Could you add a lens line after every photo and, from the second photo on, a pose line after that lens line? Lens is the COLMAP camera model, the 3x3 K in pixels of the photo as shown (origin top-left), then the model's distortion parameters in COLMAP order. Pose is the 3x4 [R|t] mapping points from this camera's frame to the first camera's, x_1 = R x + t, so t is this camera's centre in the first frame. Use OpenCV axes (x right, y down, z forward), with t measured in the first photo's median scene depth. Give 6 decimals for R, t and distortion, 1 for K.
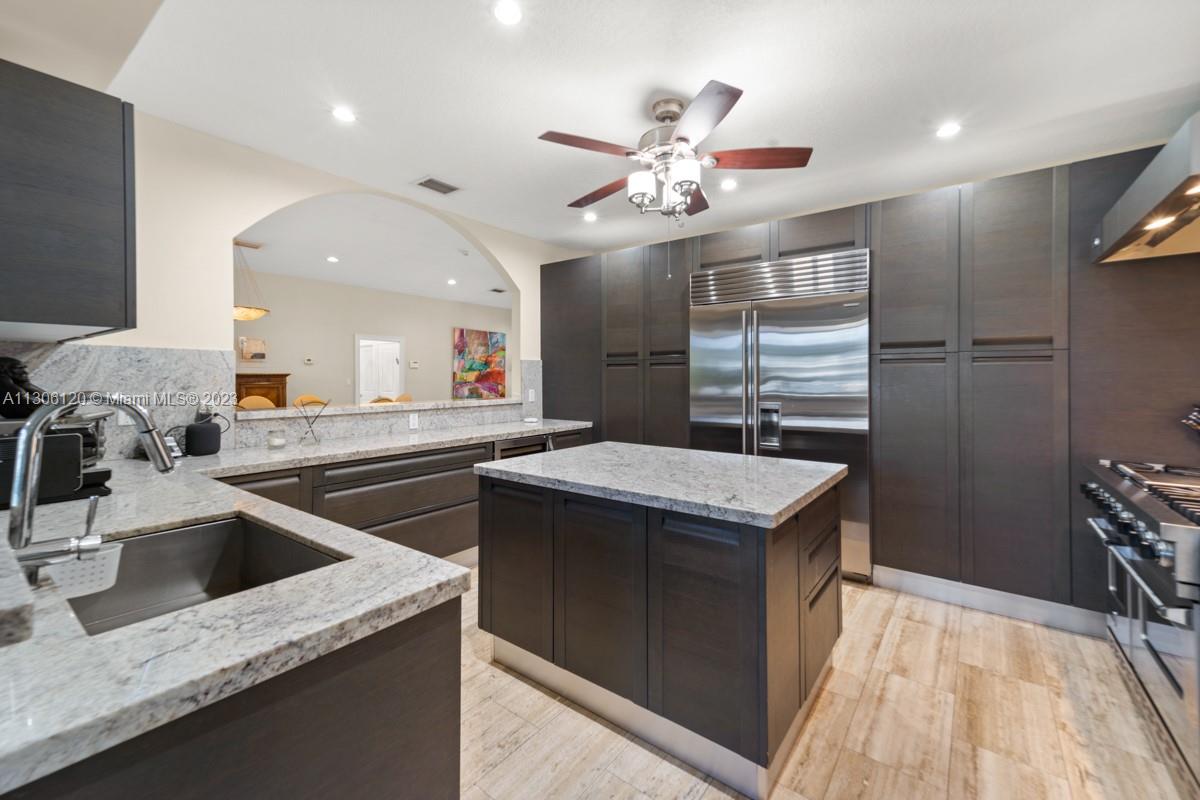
lens RADIAL K [[494.7, 0, 606.2], [0, 494.7, 385.8], [0, 0, 1]] dist [-0.000286, -0.000307]
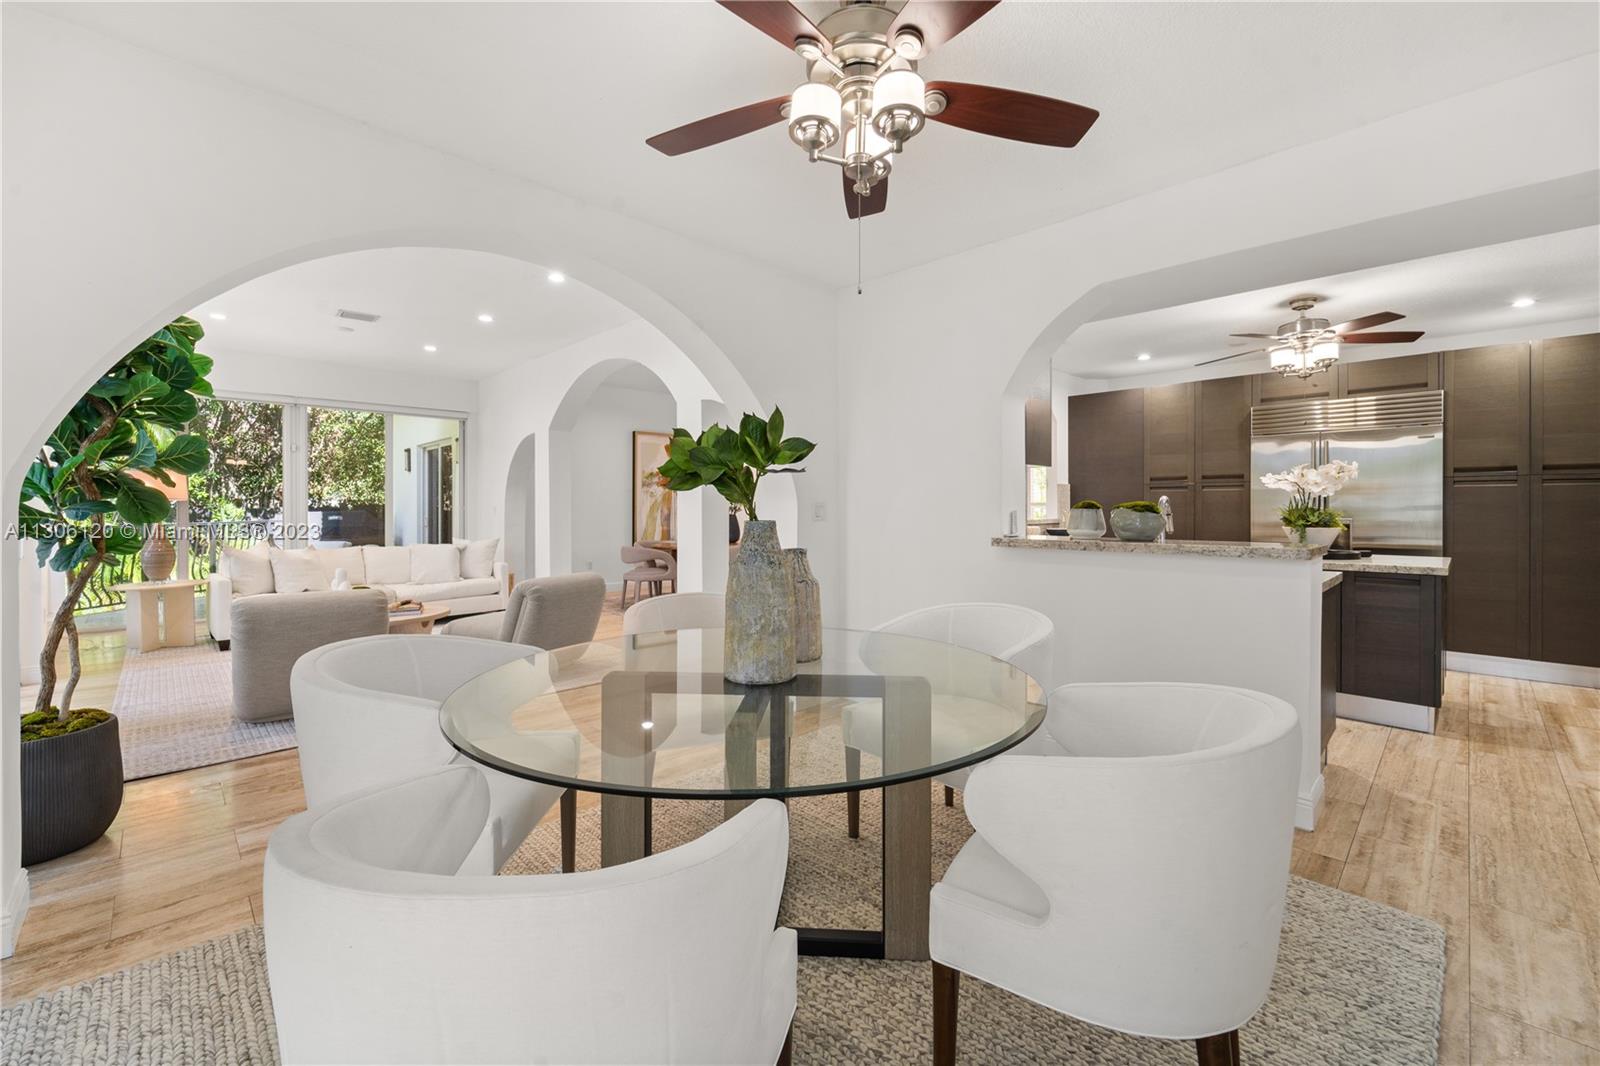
lens RADIAL K [[659.6, 0, 808.3], [0, 659.6, 514.1], [0, 0, 1]] dist [-0.000286, -0.000307]
pose [[0.990830, 0.003384, -0.135068, -0.794390], [-0.004712, 0.999944, -0.009516, 0.049435], [0.135029, 0.010065, 0.990791, -0.813463]]
